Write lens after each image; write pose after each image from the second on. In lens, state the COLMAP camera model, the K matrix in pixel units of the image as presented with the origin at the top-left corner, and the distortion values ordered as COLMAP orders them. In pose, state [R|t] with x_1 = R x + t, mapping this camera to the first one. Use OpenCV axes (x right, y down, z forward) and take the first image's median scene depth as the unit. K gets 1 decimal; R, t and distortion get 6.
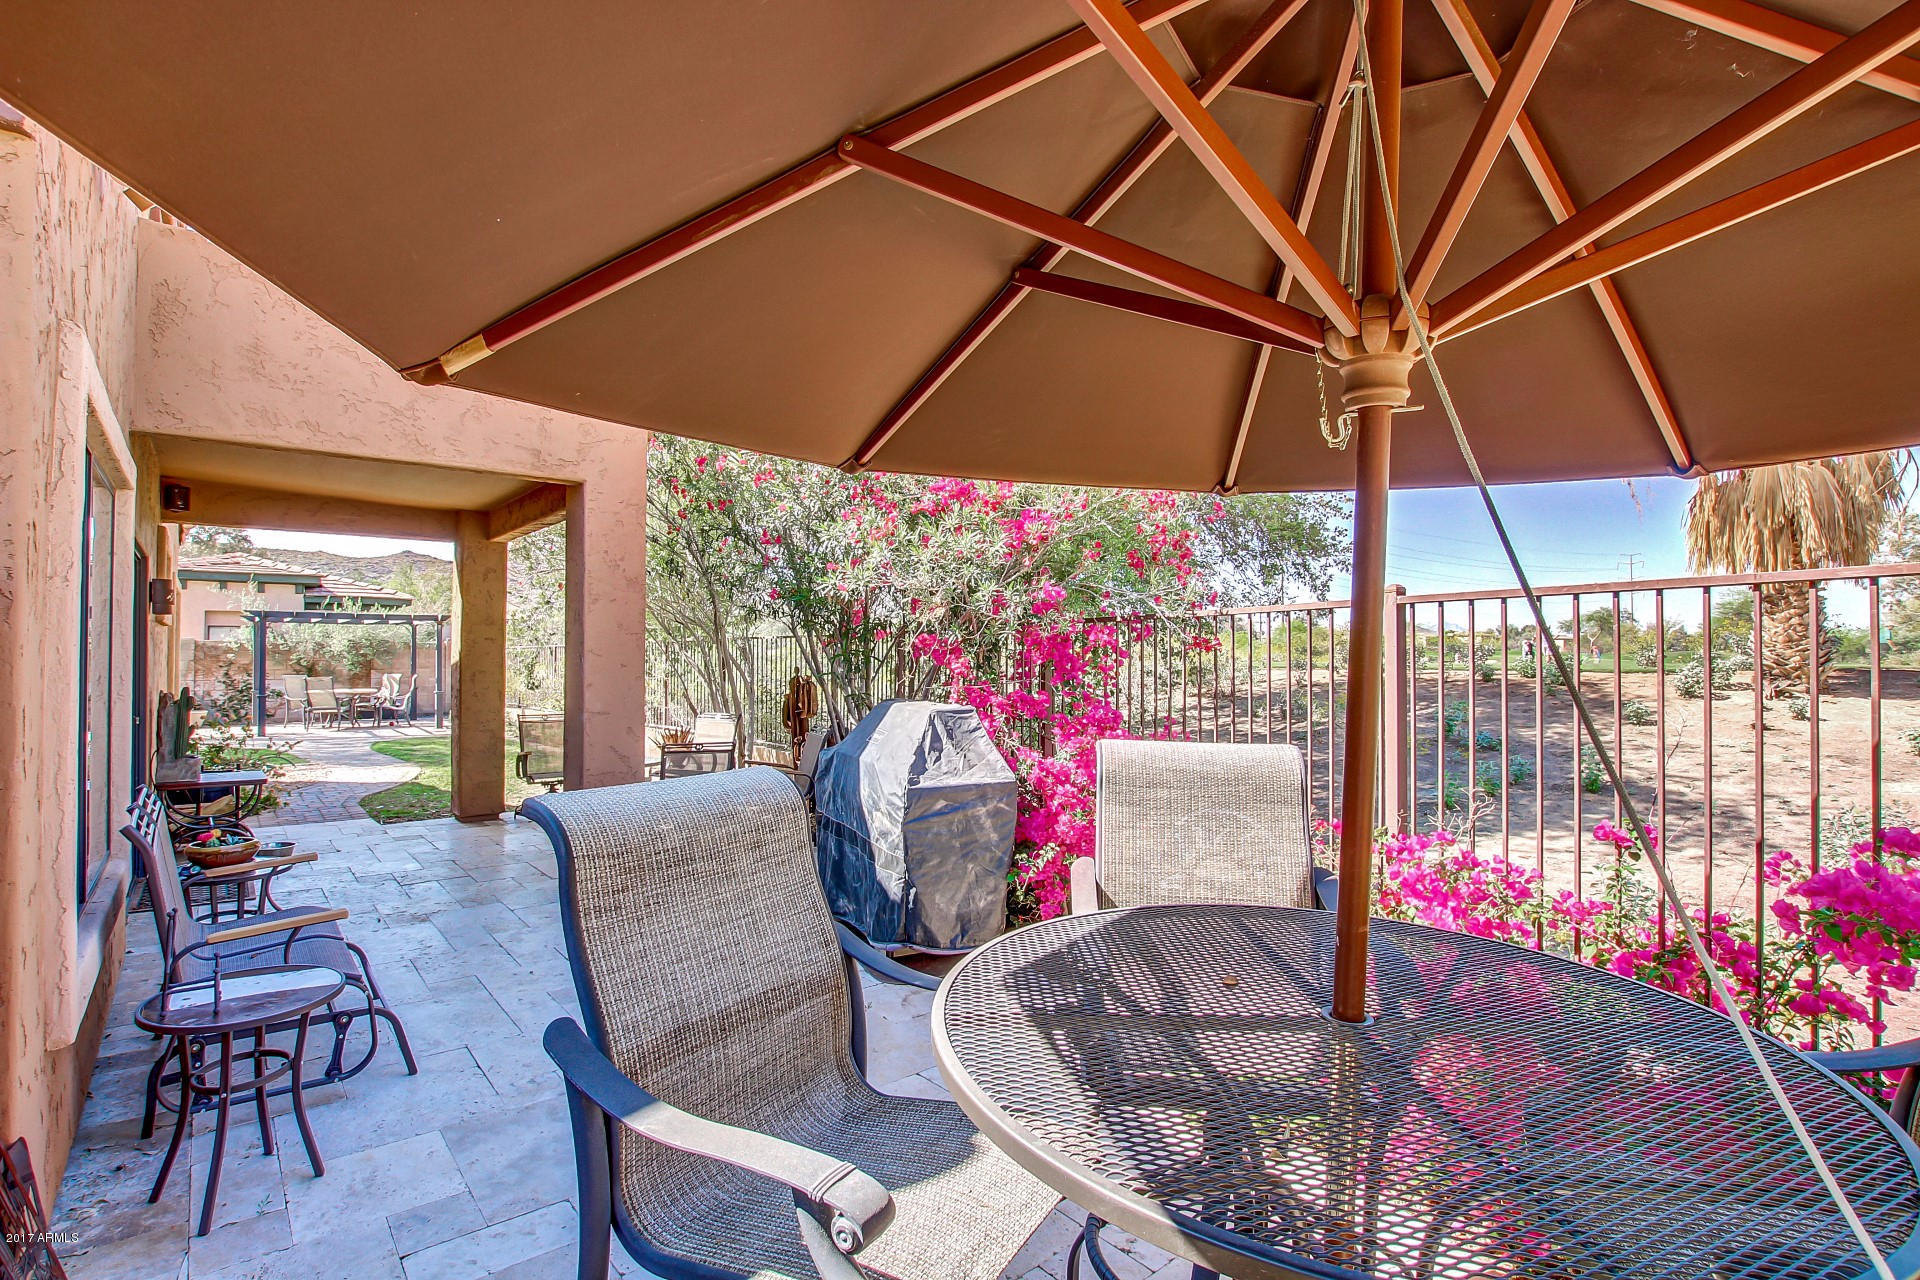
lens RADIAL K [[889.1, 0, 961.6], [0, 889.1, 644.4], [0, 0, 1]] dist [-0.027683, 0.001493]
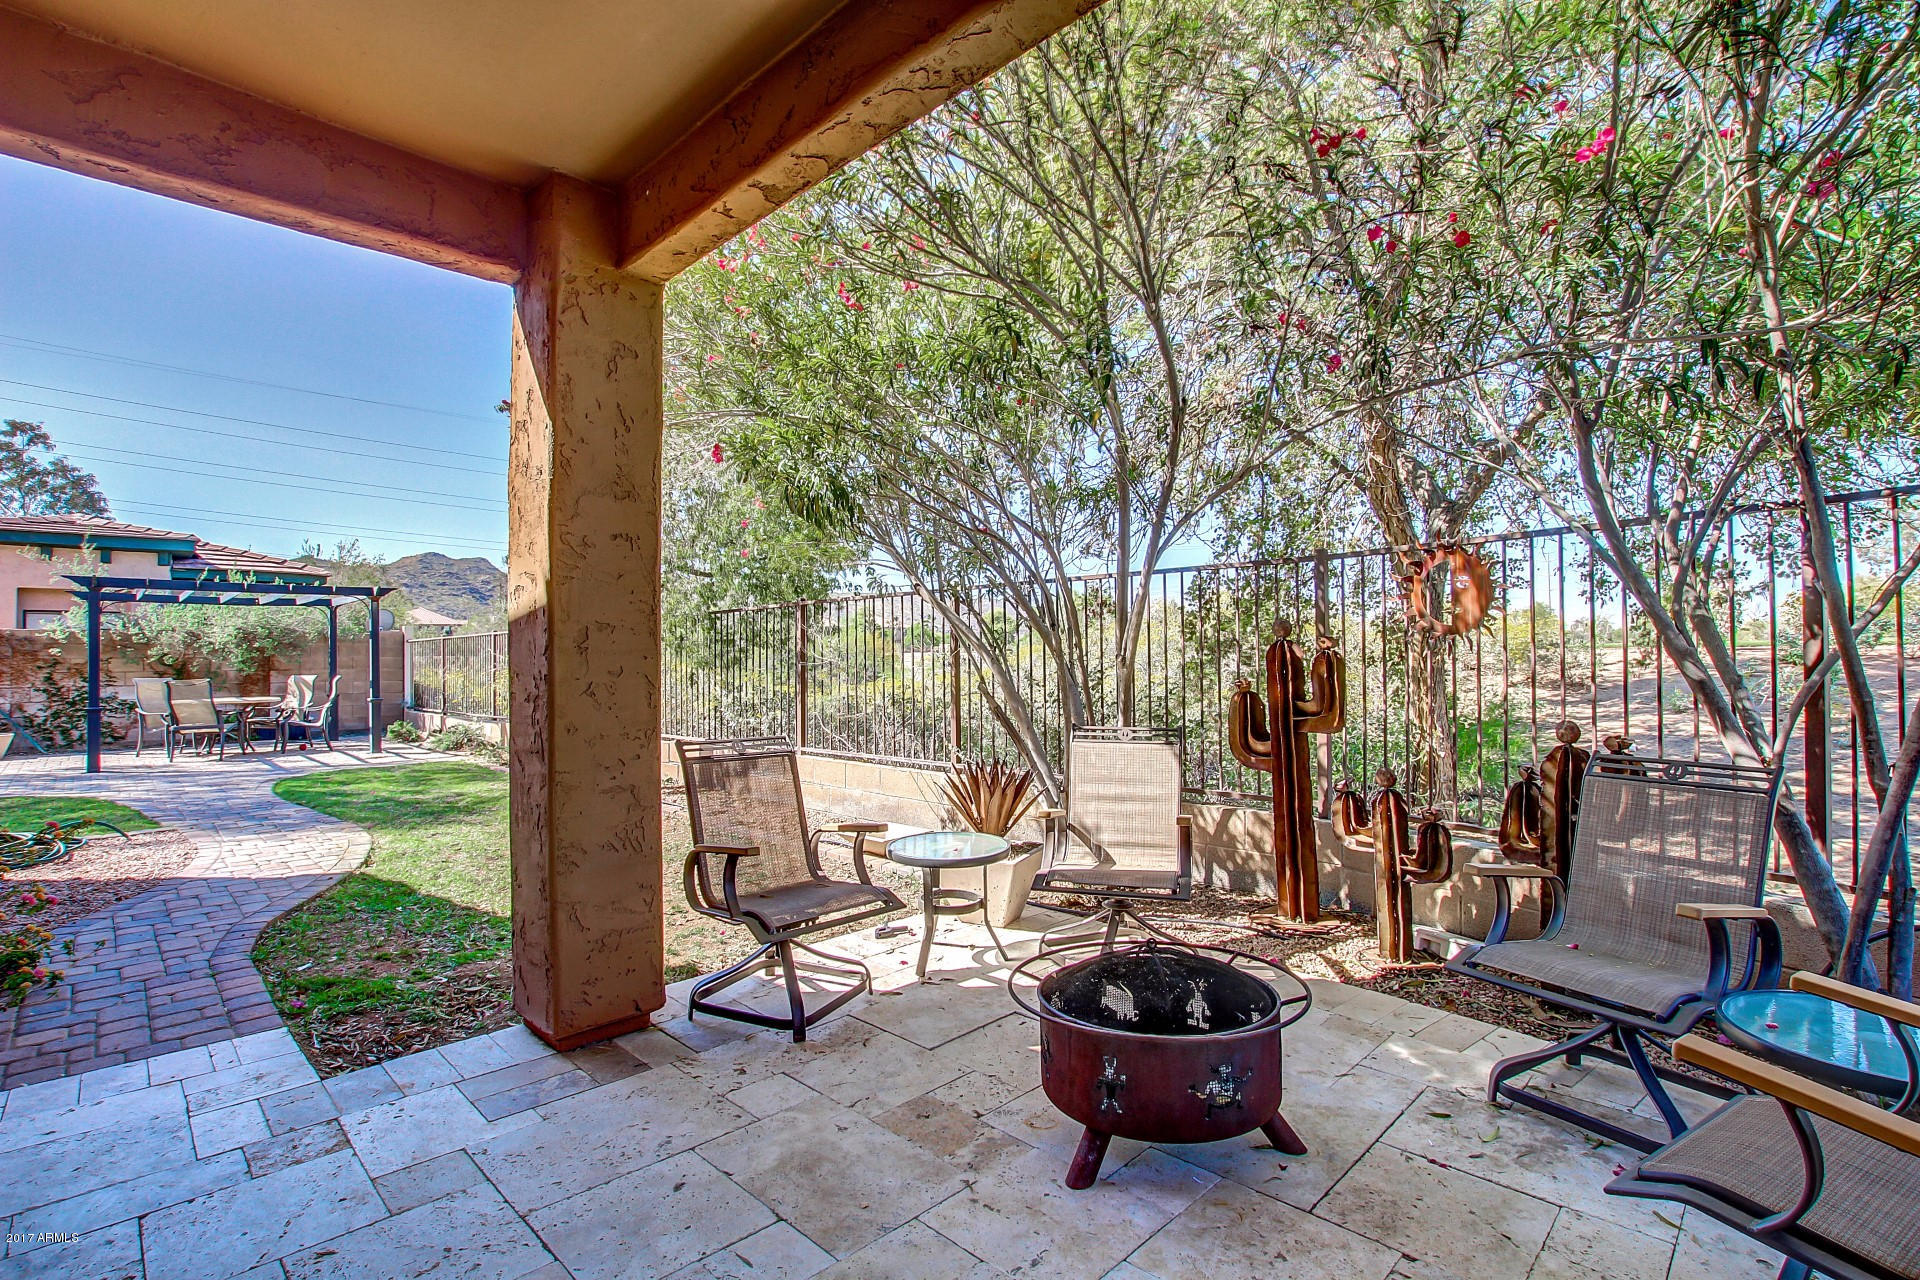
lens RADIAL K [[889.1, 0, 961.5], [0, 889.1, 646.9], [0, 0, 1]] dist [-0.027683, 0.001493]
pose [[0.996900, -0.011056, 0.077893, -0.200585], [0.011164, 0.999937, -0.000948, 0.019635], [-0.077878, 0.001815, 0.996961, 0.296222]]
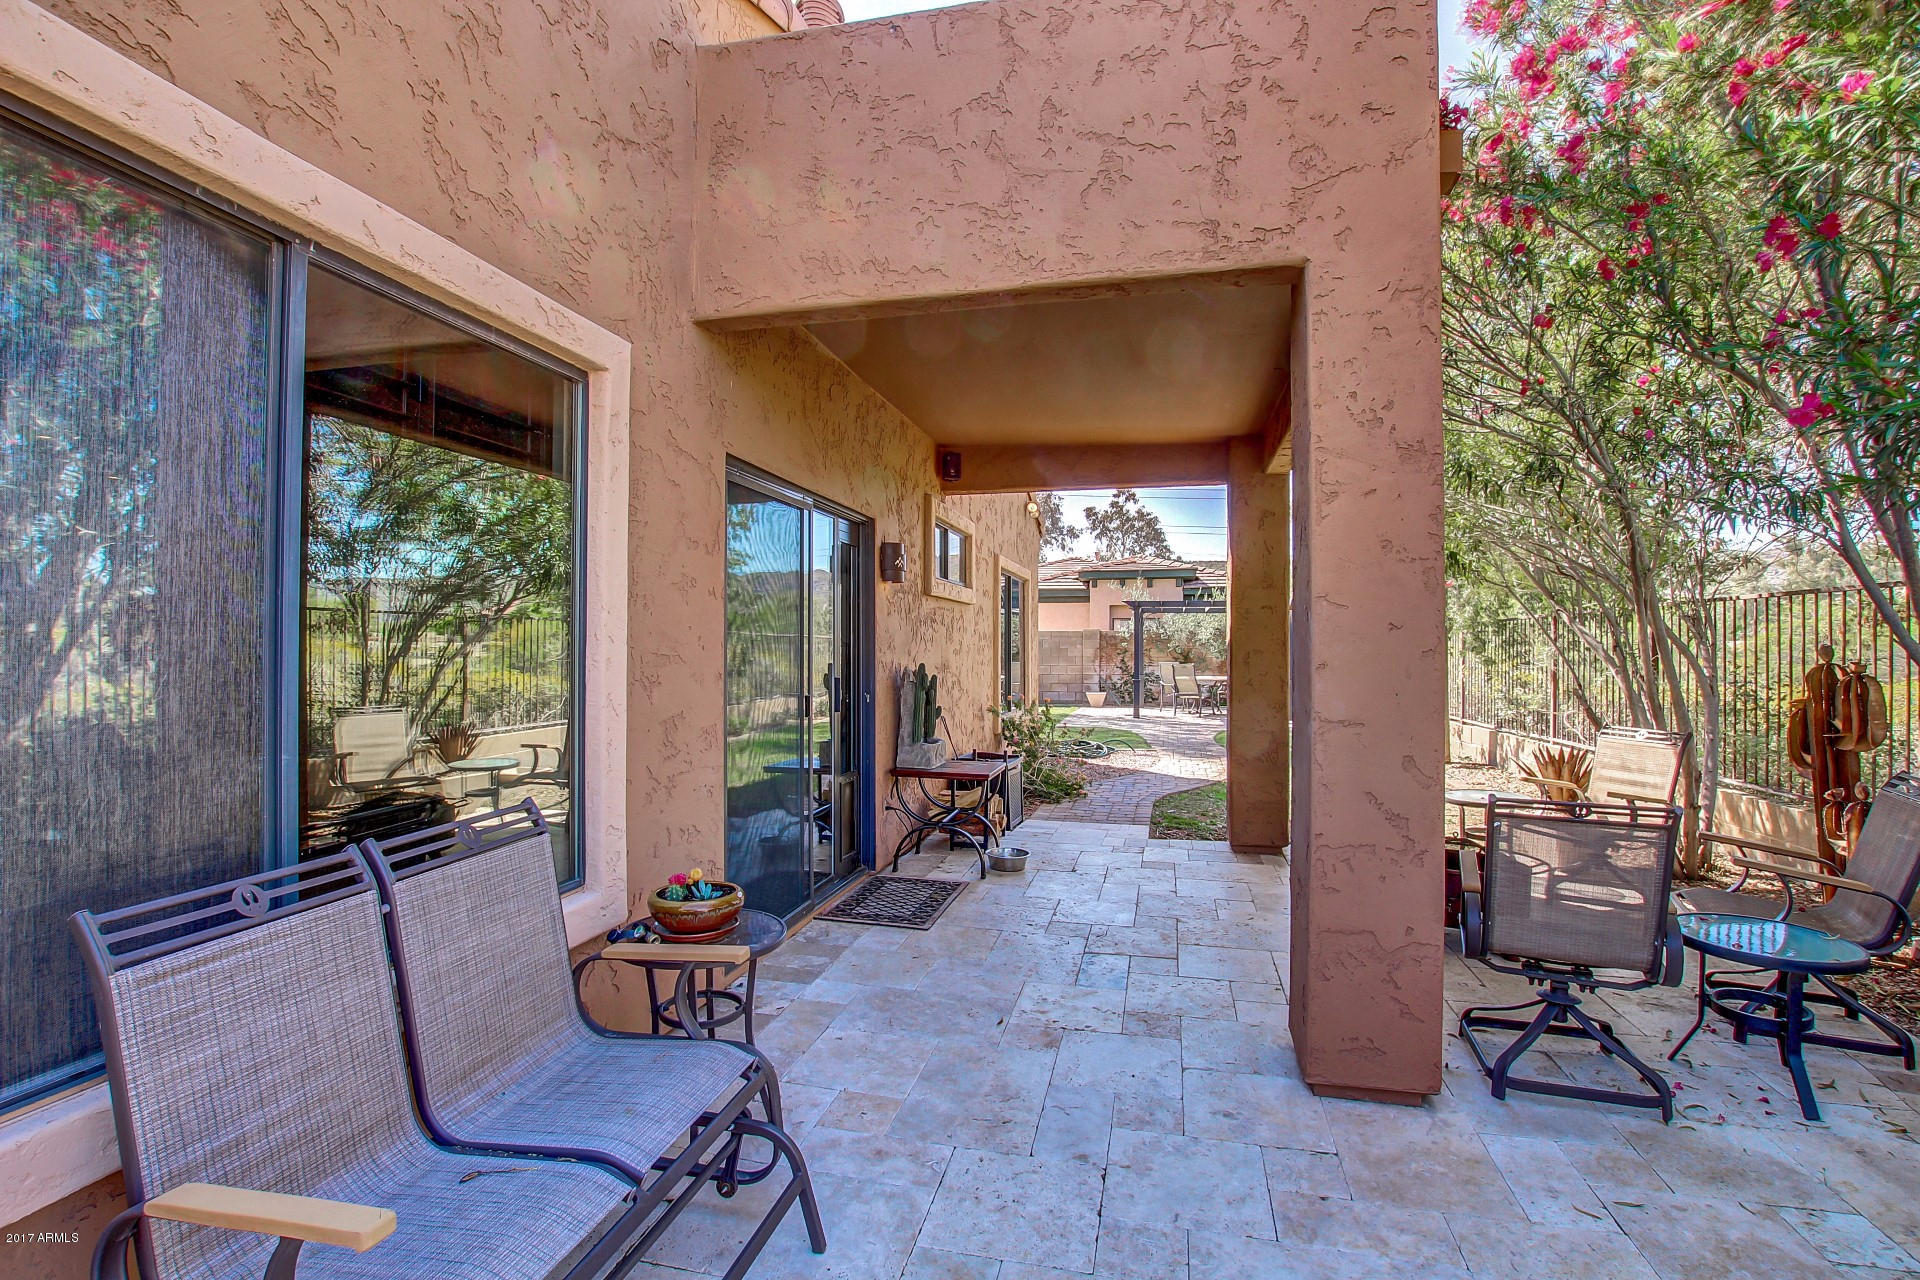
lens RADIAL K [[889.1, 0, 968.4], [0, 889.1, 645.8], [0, 0, 1]] dist [-0.027683, 0.001493]
pose [[0.595587, -0.002696, -0.803286, -0.043456], [0.009497, 0.999948, 0.003686, 0.009770], [0.803234, -0.009824, 0.595582, 0.171790]]
